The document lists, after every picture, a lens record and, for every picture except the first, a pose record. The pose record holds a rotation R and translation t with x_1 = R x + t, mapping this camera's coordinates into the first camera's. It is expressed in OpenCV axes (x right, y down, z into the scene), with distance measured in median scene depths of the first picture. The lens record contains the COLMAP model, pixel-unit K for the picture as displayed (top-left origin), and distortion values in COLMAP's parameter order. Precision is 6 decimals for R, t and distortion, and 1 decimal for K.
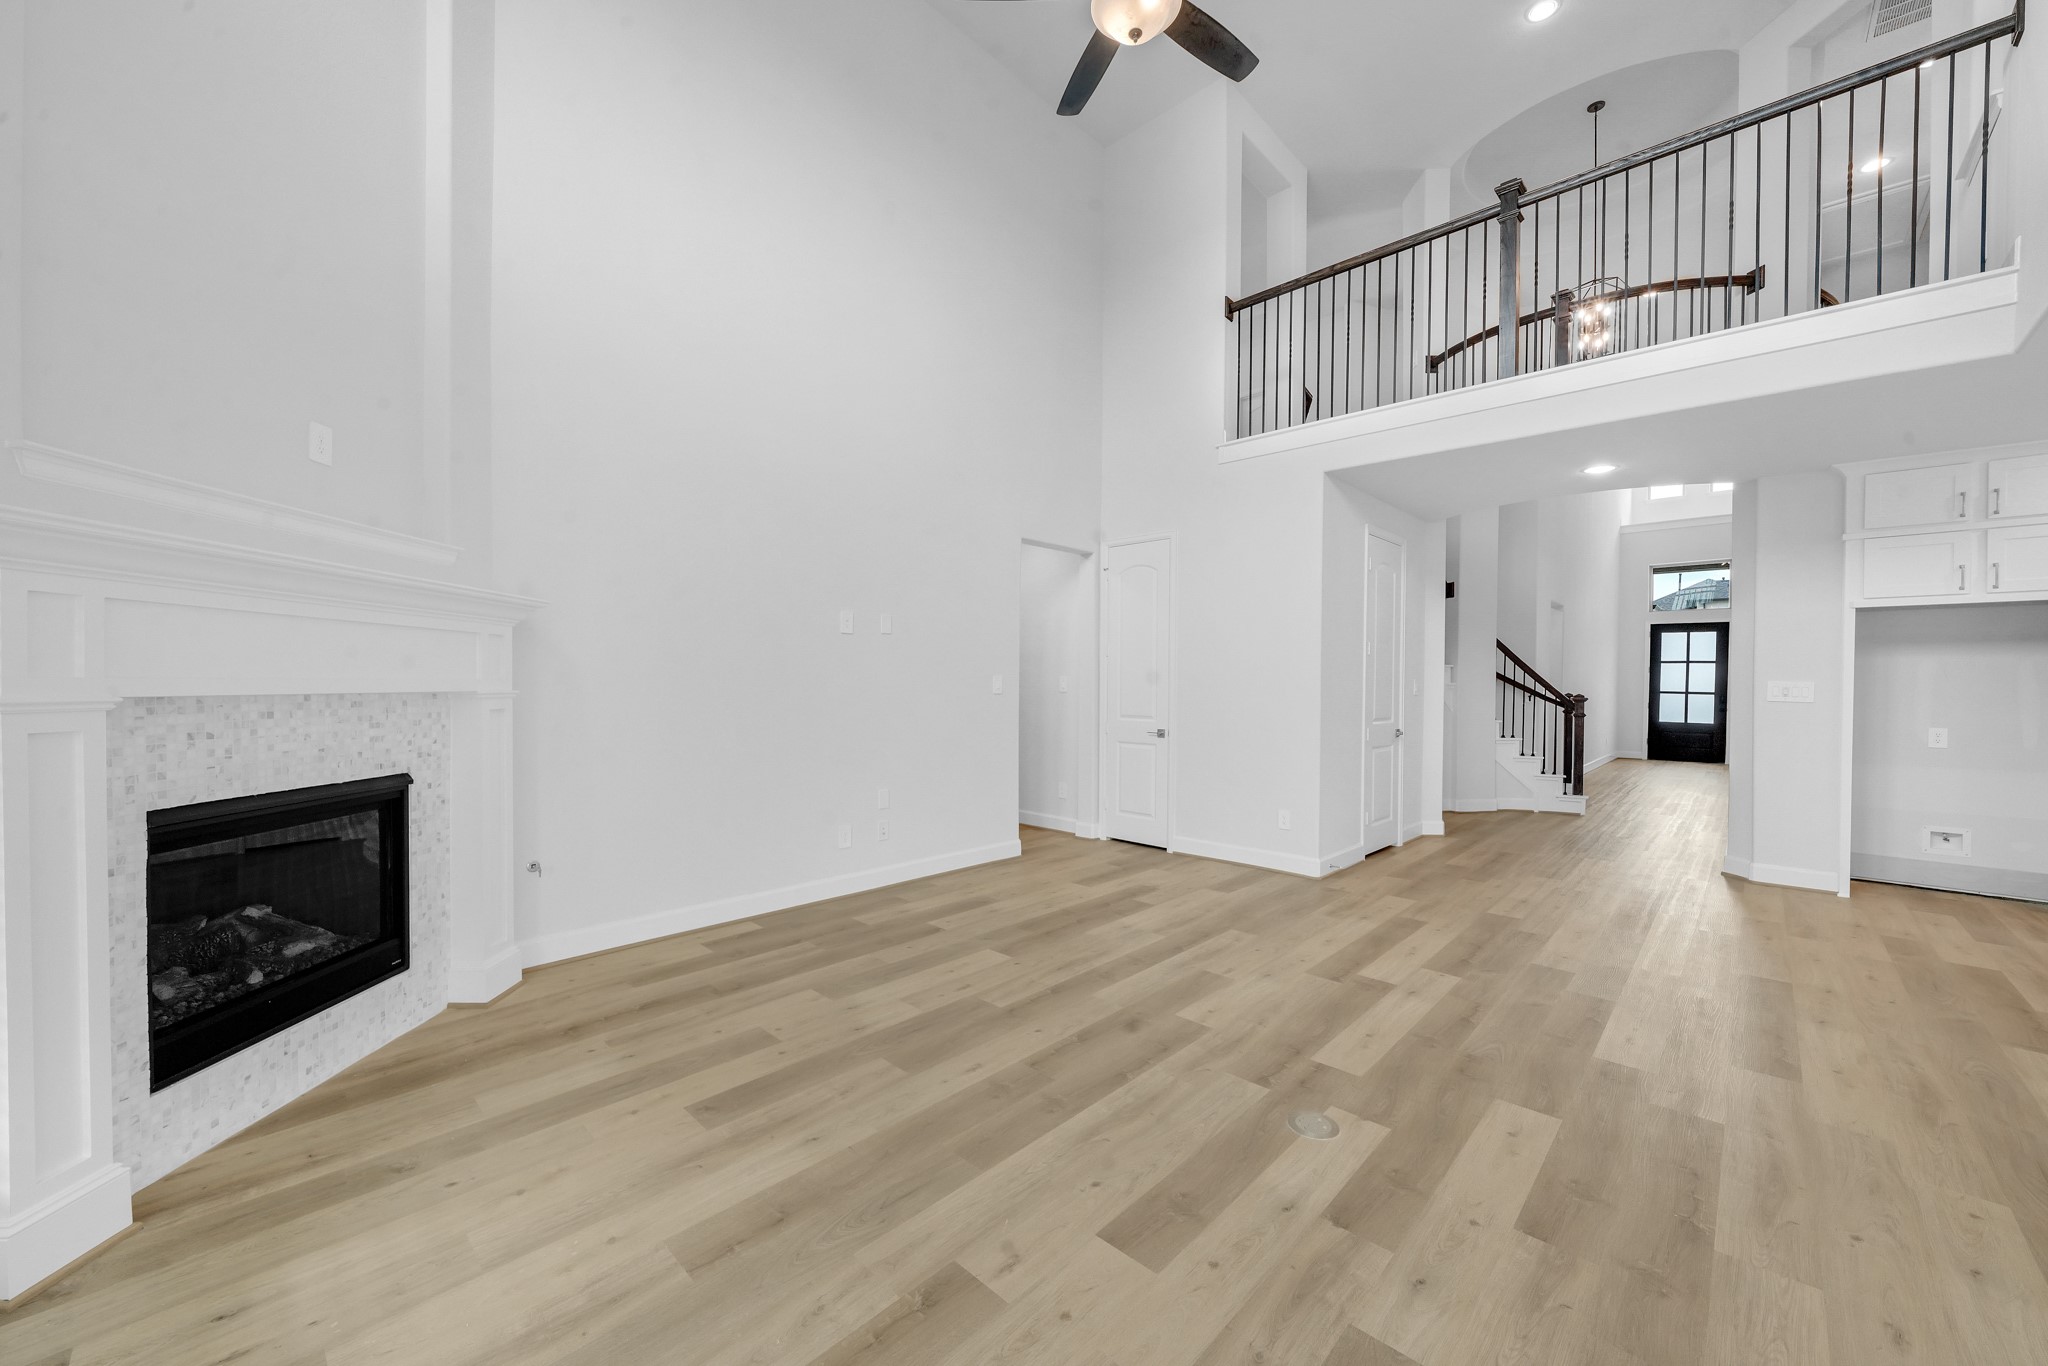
lens RADIAL K [[762.4, 0, 1014.4], [0, 762.4, 693.9], [0, 0, 1]] dist [-0.002801, -0.000396]
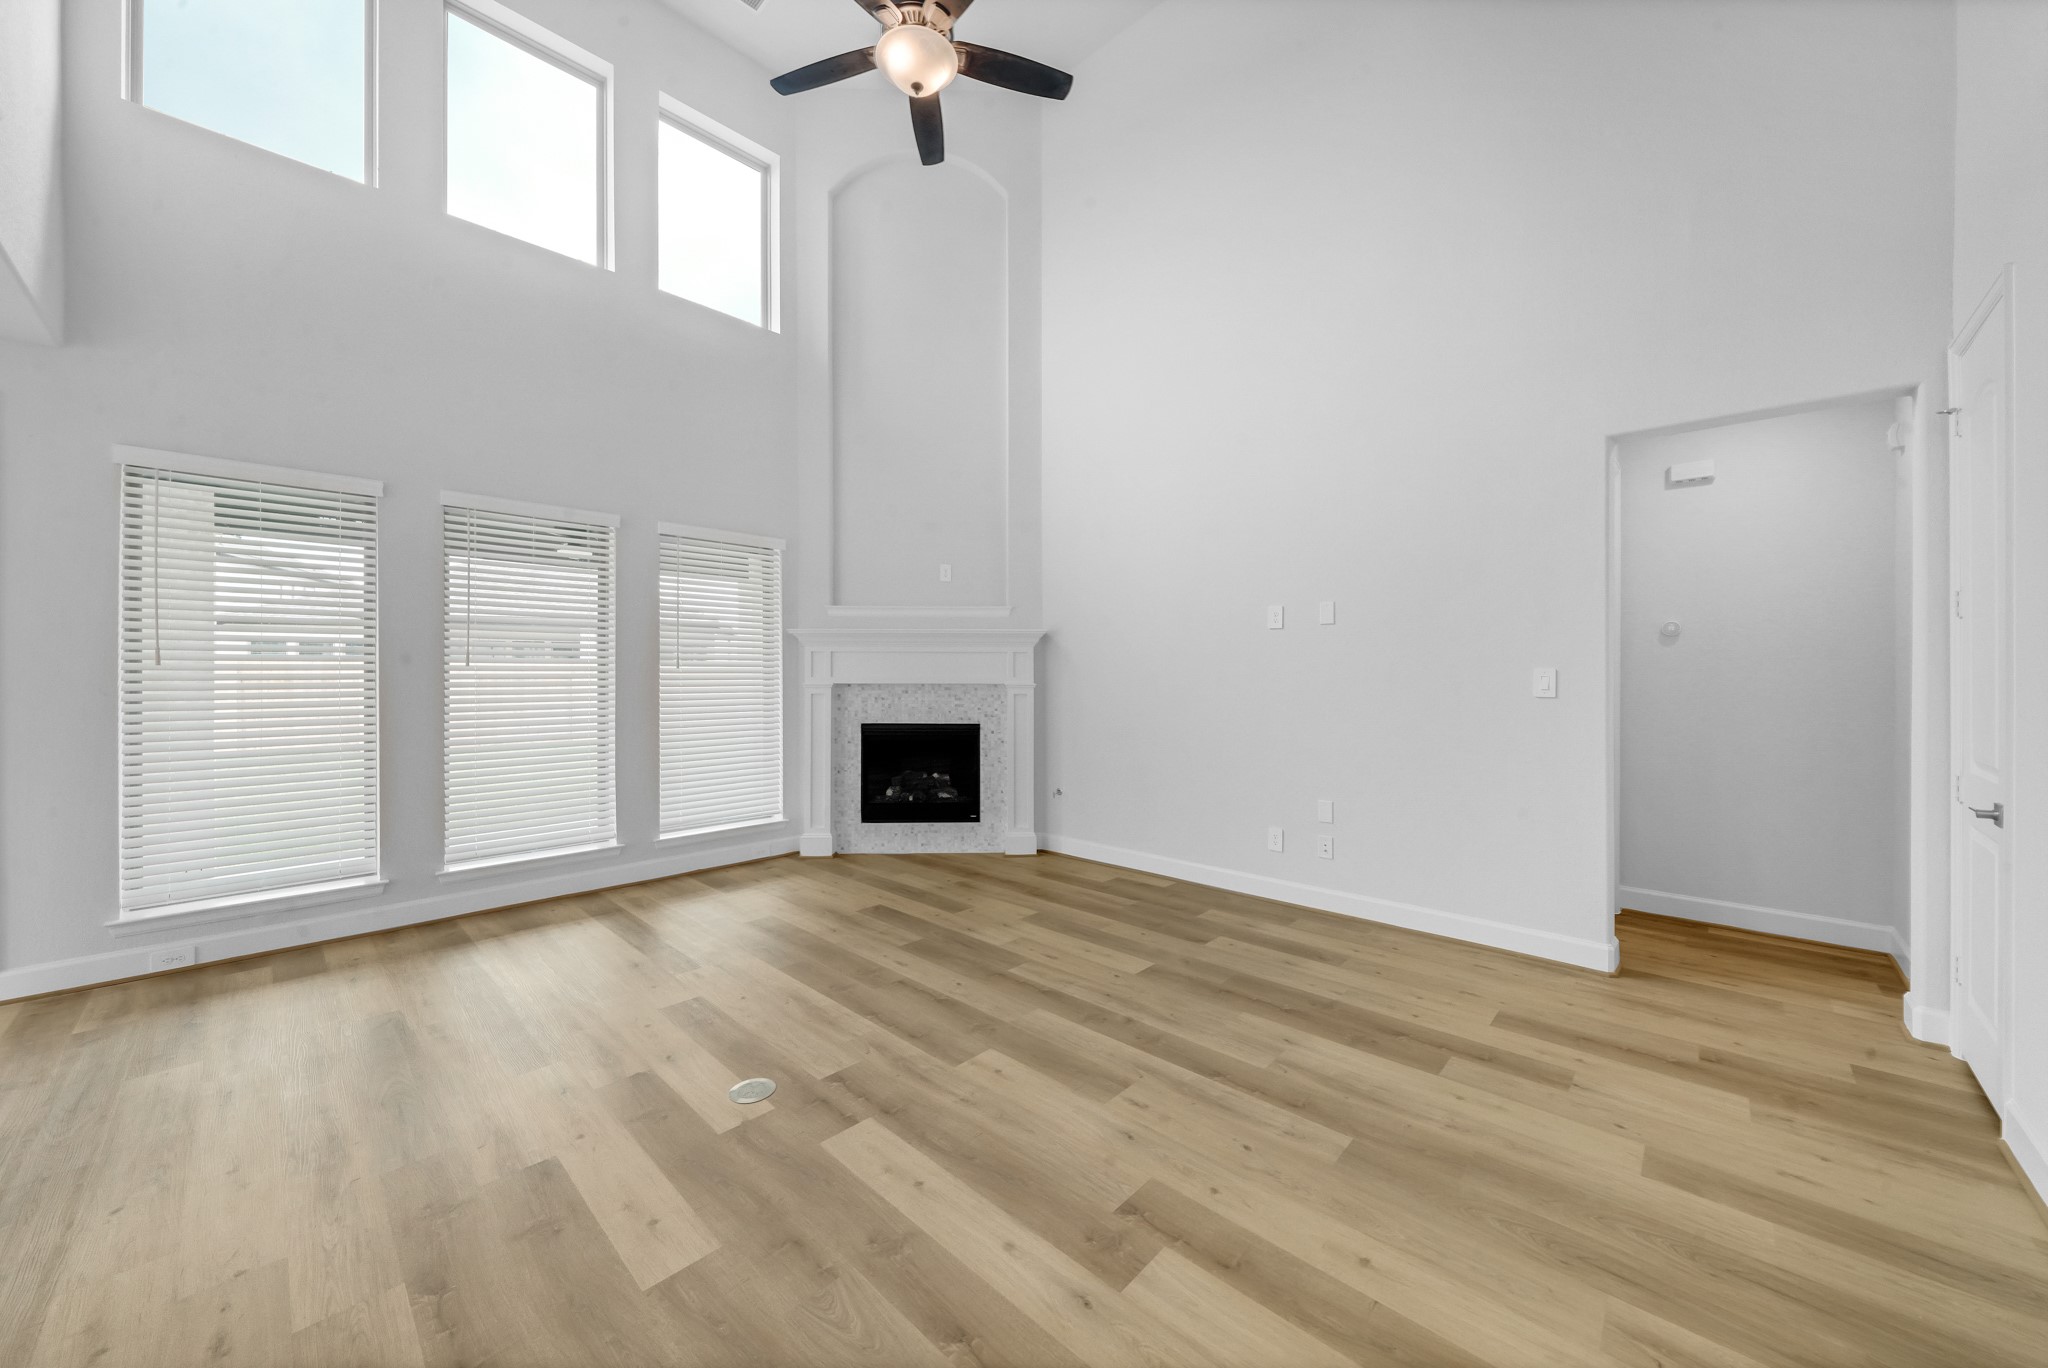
lens RADIAL K [[735.4, 0, 1025.5], [0, 735.4, 681.3], [0, 0, 1]] dist [-0.004417, 0.000176]
pose [[0.018692, 0.002680, -0.999822, 1.031804], [-0.016124, 0.999867, 0.002378, -0.013747], [0.999695, 0.016077, 0.018732, 0.976579]]
